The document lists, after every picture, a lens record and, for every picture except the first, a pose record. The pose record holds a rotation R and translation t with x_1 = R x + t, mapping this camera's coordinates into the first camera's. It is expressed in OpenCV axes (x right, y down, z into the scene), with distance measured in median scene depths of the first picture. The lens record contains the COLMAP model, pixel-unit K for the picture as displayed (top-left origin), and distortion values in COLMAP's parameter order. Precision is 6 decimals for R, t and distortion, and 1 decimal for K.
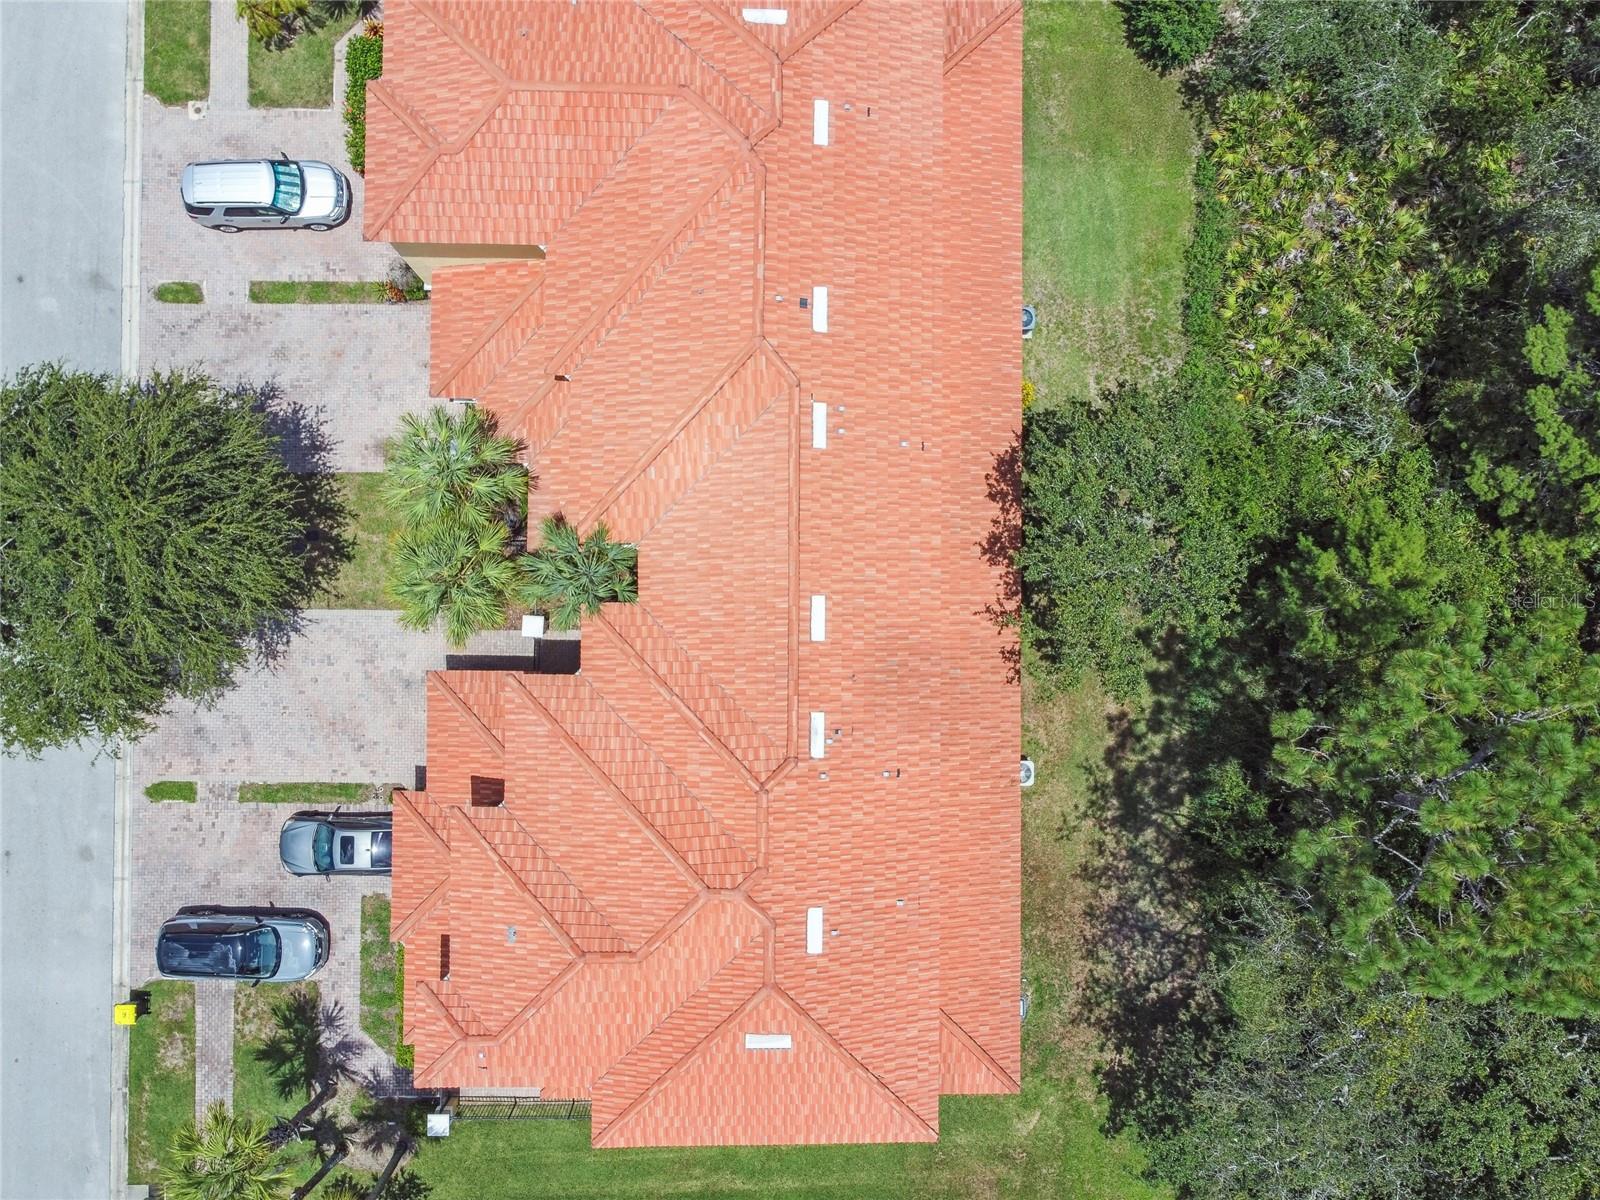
lens RADIAL K [[1332.9, 0, 800.0], [0, 1332.9, 600.0], [0, 0, 1]] dist [-0.068738, 0.089577]
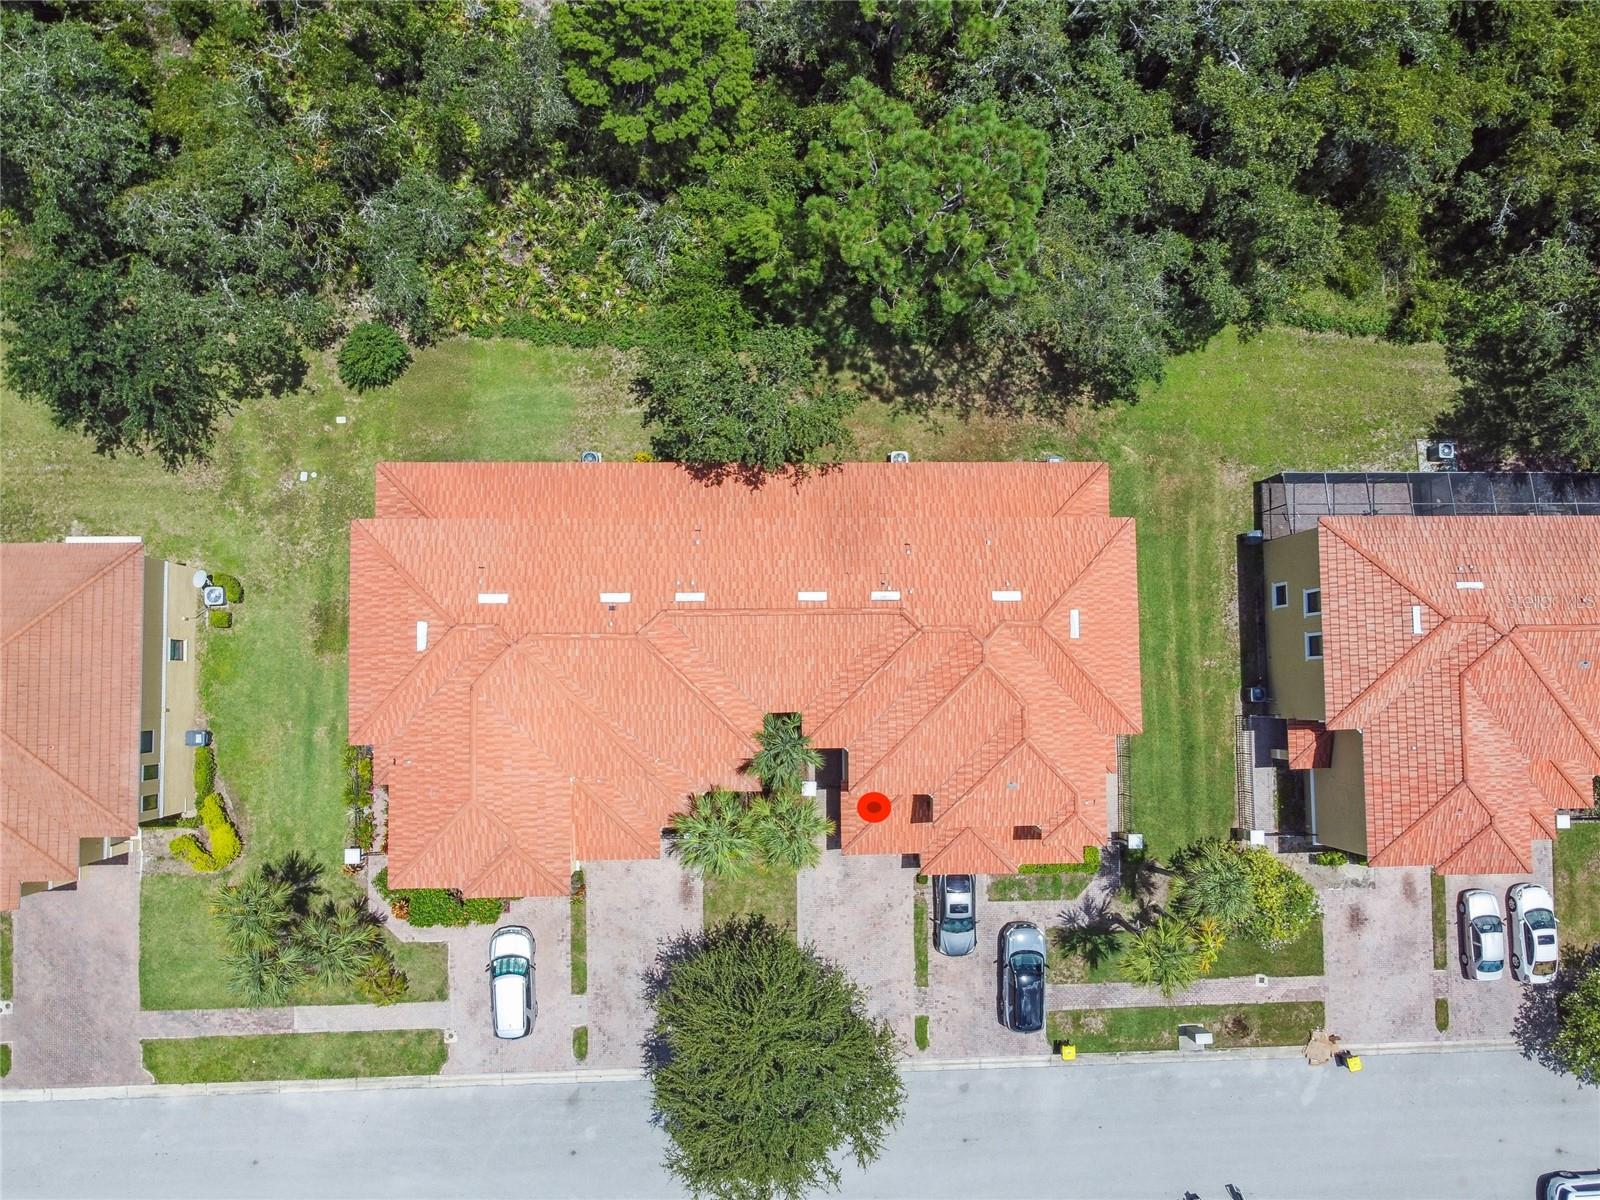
lens RADIAL K [[1332.9, 0, 800.0], [0, 1332.9, 600.0], [0, 0, 1]] dist [-0.068738, 0.089577]
pose [[-0.014306, -0.999705, 0.019653, -0.017861], [0.995459, -0.012390, 0.094377, -0.125603], [-0.094106, 0.020914, 0.995343, -0.479809]]
